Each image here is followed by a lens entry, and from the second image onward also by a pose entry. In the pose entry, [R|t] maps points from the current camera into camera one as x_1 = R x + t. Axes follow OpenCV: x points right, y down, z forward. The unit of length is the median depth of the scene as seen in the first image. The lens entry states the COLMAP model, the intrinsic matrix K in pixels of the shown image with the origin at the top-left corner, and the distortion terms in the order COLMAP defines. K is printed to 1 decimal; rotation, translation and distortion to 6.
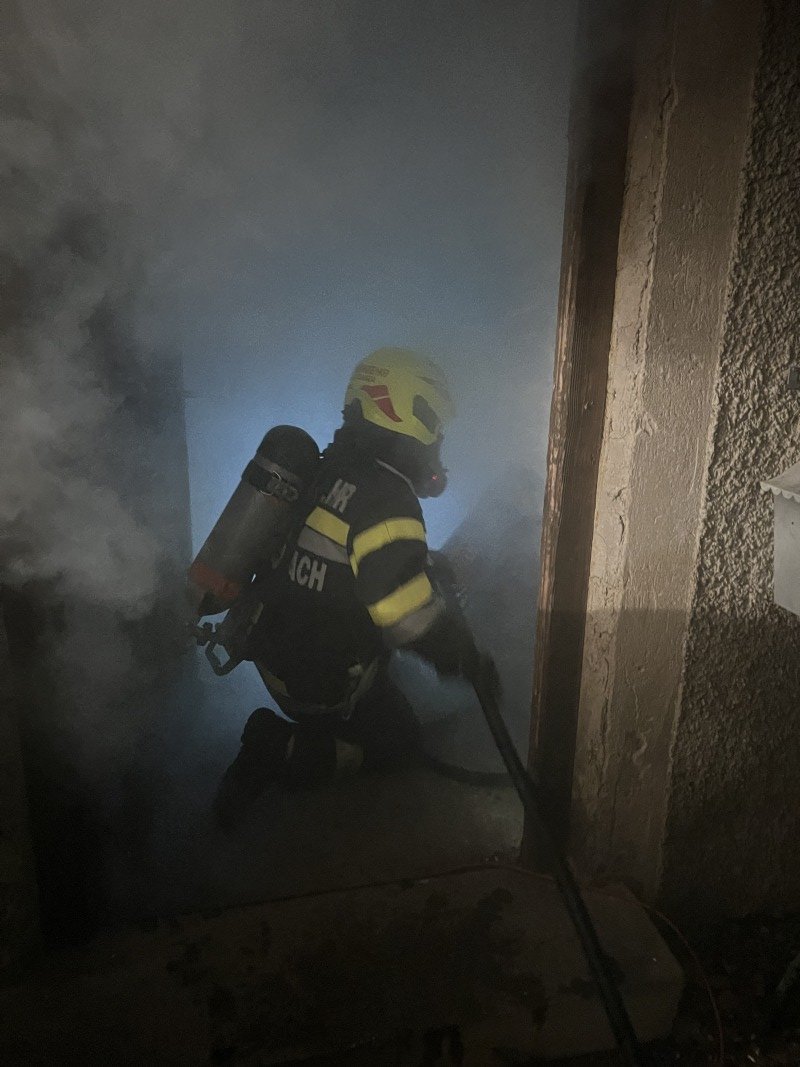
lens RADIAL K [[785.6, 0, 404.7], [0, 785.6, 536.6], [0, 0, 1]] dist [0.012548, -0.012549]
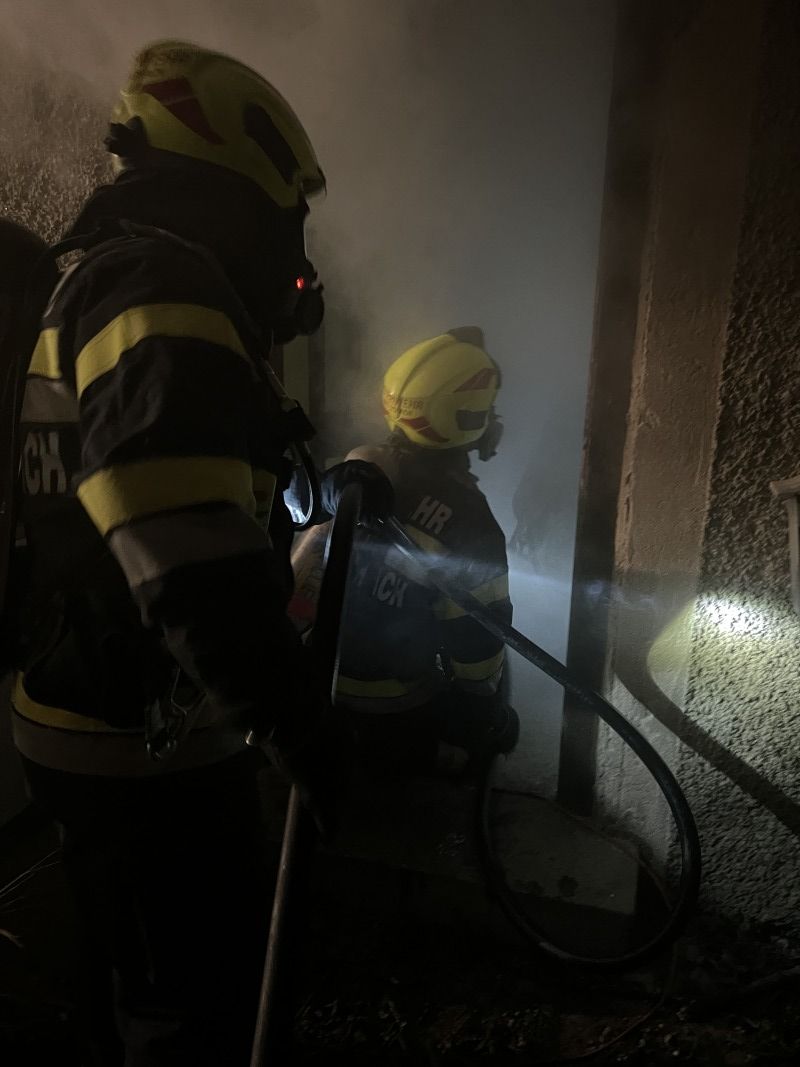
lens RADIAL K [[785.6, 0, 393.6], [0, 785.6, 533.2], [0, 0, 1]] dist [0.012548, -0.012549]
pose [[0.861008, 0.131980, -0.491169, 0.548804], [-0.147304, 0.989062, 0.007546, 0.066502], [0.486793, 0.065854, 0.871032, -0.166494]]
